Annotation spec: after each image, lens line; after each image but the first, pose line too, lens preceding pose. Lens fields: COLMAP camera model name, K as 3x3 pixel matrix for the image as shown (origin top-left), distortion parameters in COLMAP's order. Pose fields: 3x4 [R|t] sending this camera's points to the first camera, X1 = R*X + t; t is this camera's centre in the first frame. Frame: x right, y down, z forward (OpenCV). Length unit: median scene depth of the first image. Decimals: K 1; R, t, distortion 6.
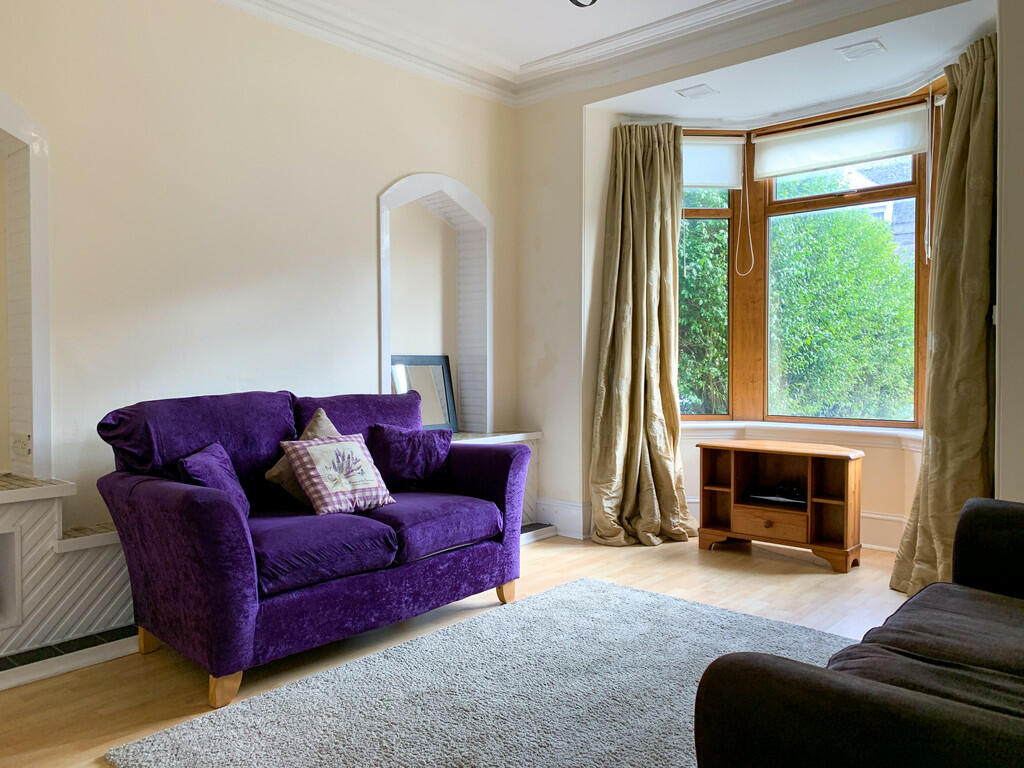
lens RADIAL K [[779.3, 0, 515.4], [0, 779.3, 381.3], [0, 0, 1]] dist [0.016619, 0.005441]
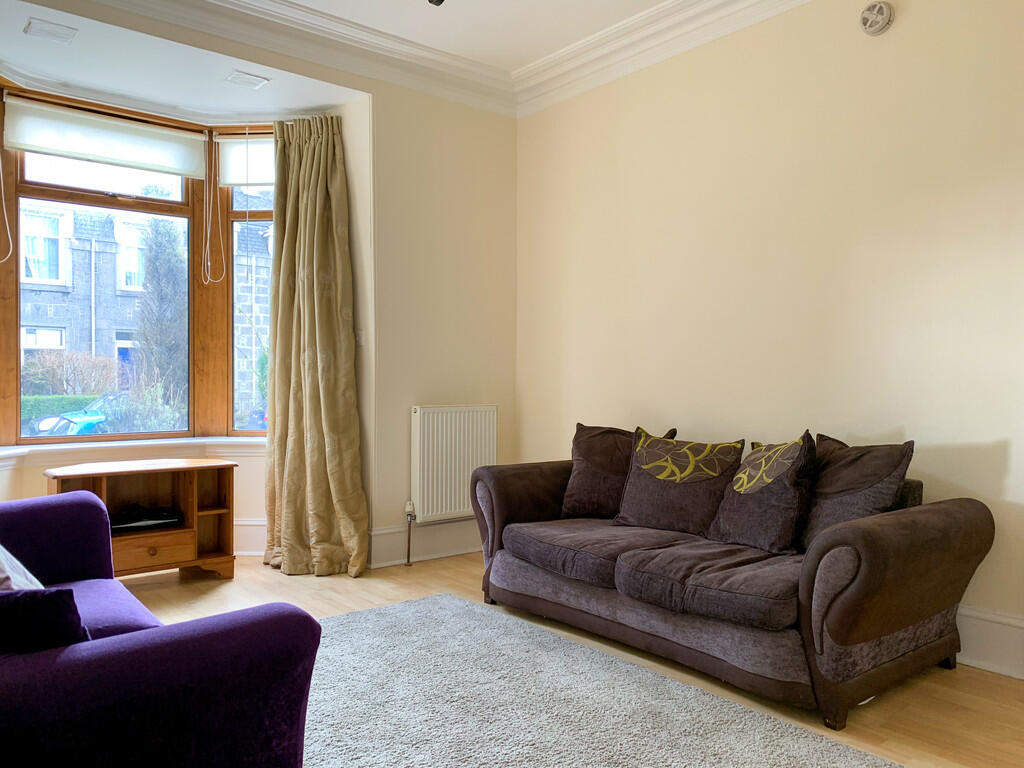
lens RADIAL K [[779.3, 0, 515.5], [0, 779.3, 384.0], [0, 0, 1]] dist [0.016619, 0.005441]
pose [[0.167638, -0.009707, 0.985801, -0.531759], [0.020252, 0.999774, 0.006401, -0.009858], [-0.985641, 0.018891, 0.167797, 0.452083]]
